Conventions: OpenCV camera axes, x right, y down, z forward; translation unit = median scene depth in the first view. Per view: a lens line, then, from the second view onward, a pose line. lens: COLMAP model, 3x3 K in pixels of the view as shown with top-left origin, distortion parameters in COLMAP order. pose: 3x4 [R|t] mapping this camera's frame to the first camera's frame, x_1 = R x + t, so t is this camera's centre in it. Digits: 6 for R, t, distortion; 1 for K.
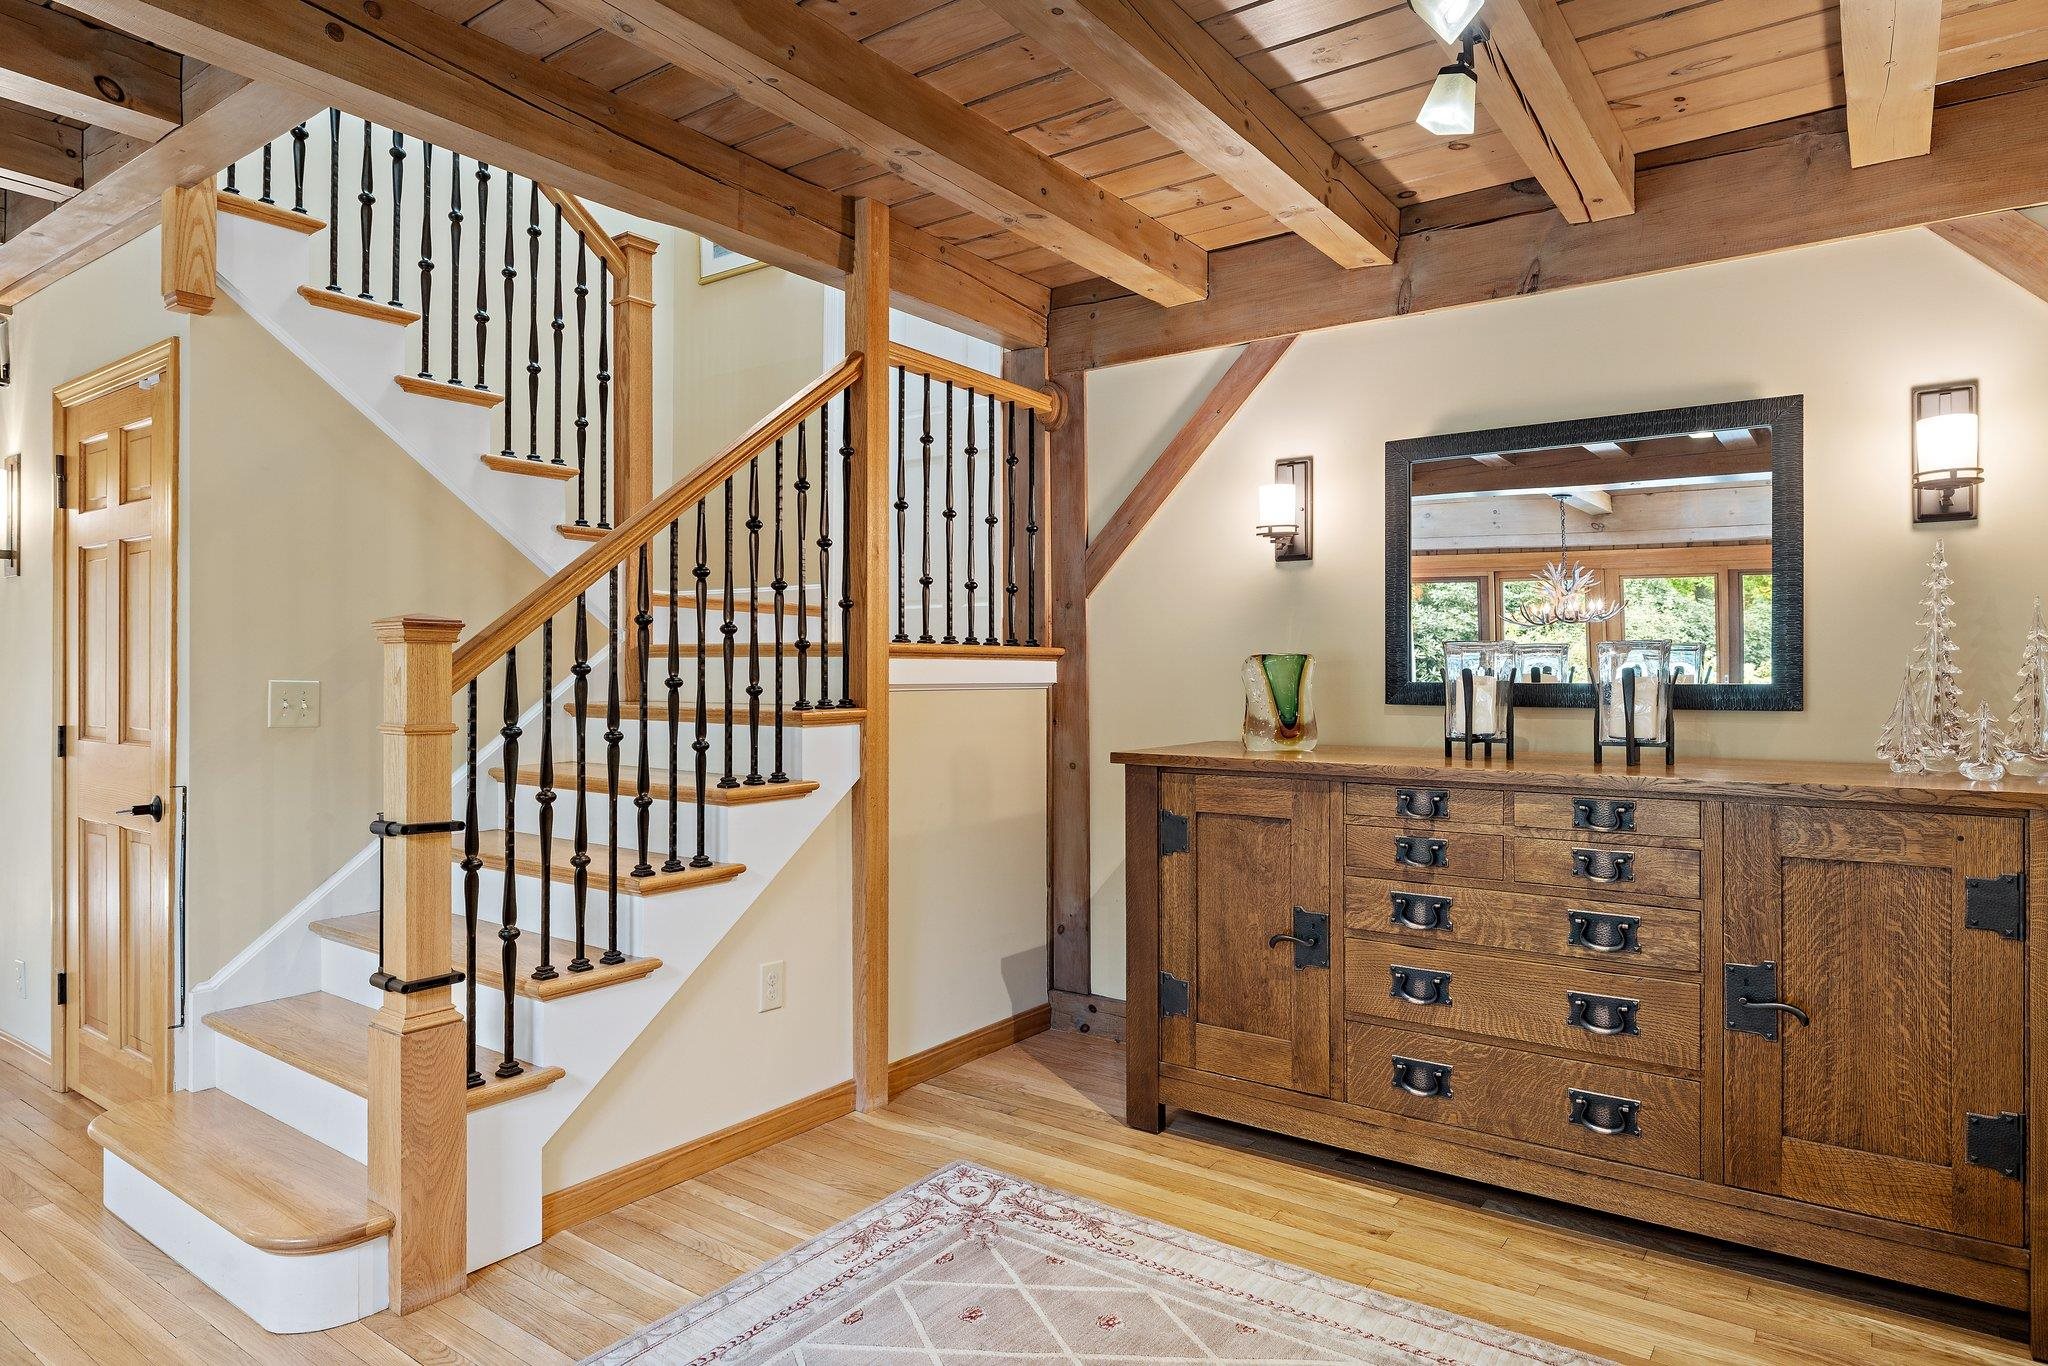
lens RADIAL K [[1201.1, 0, 1022.7], [0, 1201.1, 678.8], [0, 0, 1]] dist [-0.001530, -0.000202]
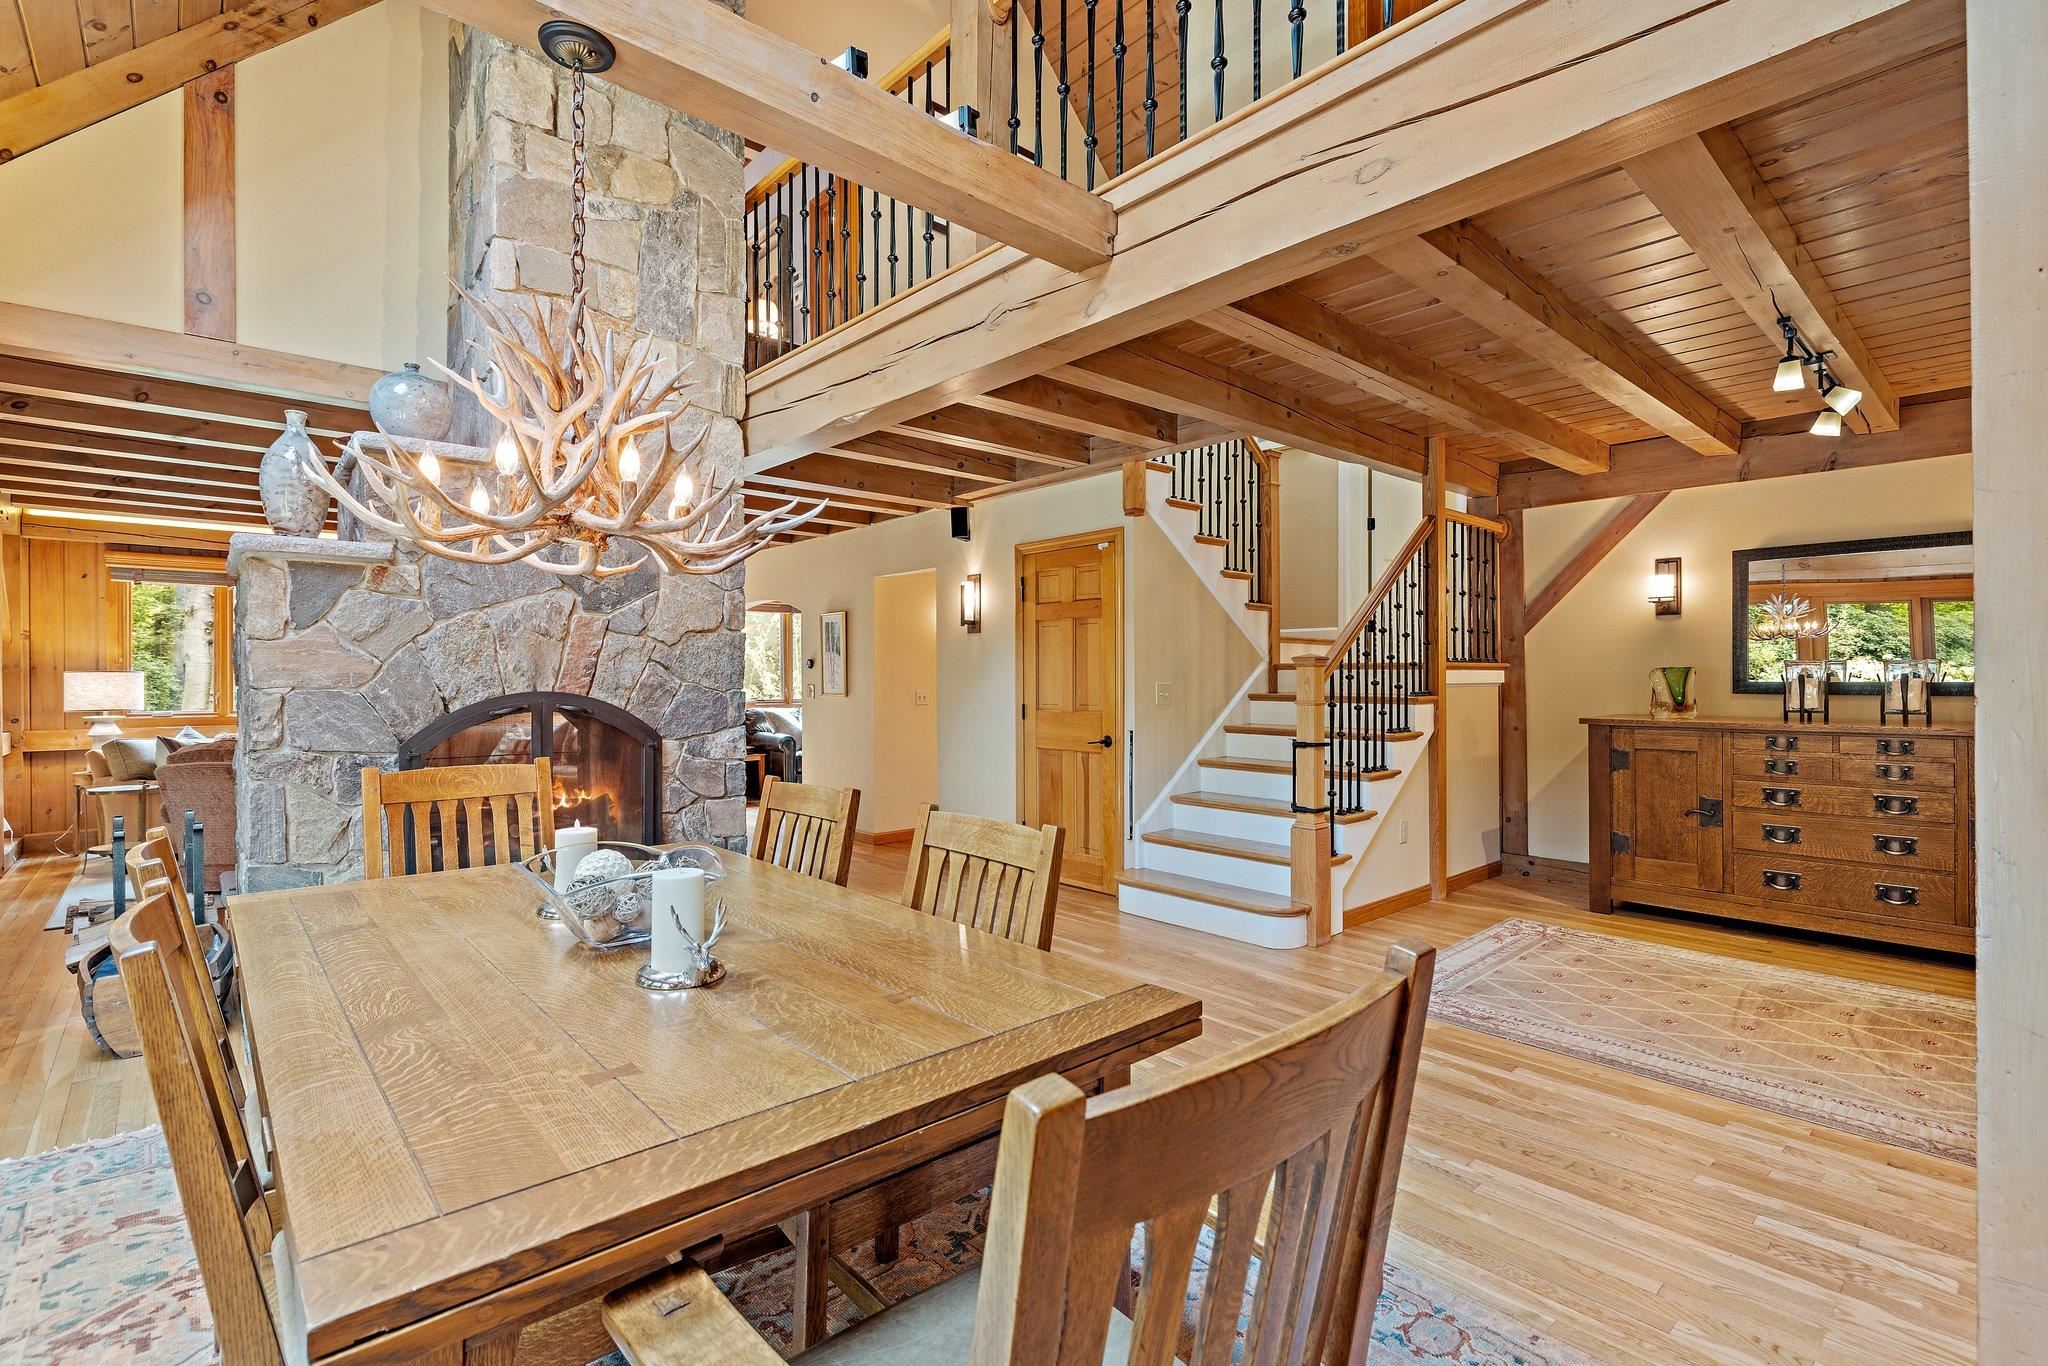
lens RADIAL K [[939.5, 0, 1025.1], [0, 939.5, 679.5], [0, 0, 1]] dist [0.001109, 0.000659]
pose [[0.978174, -0.003660, -0.207754, -0.496468], [0.003667, 0.999993, -0.000350, -0.004226], [0.207754, -0.000419, 0.978181, -0.684519]]
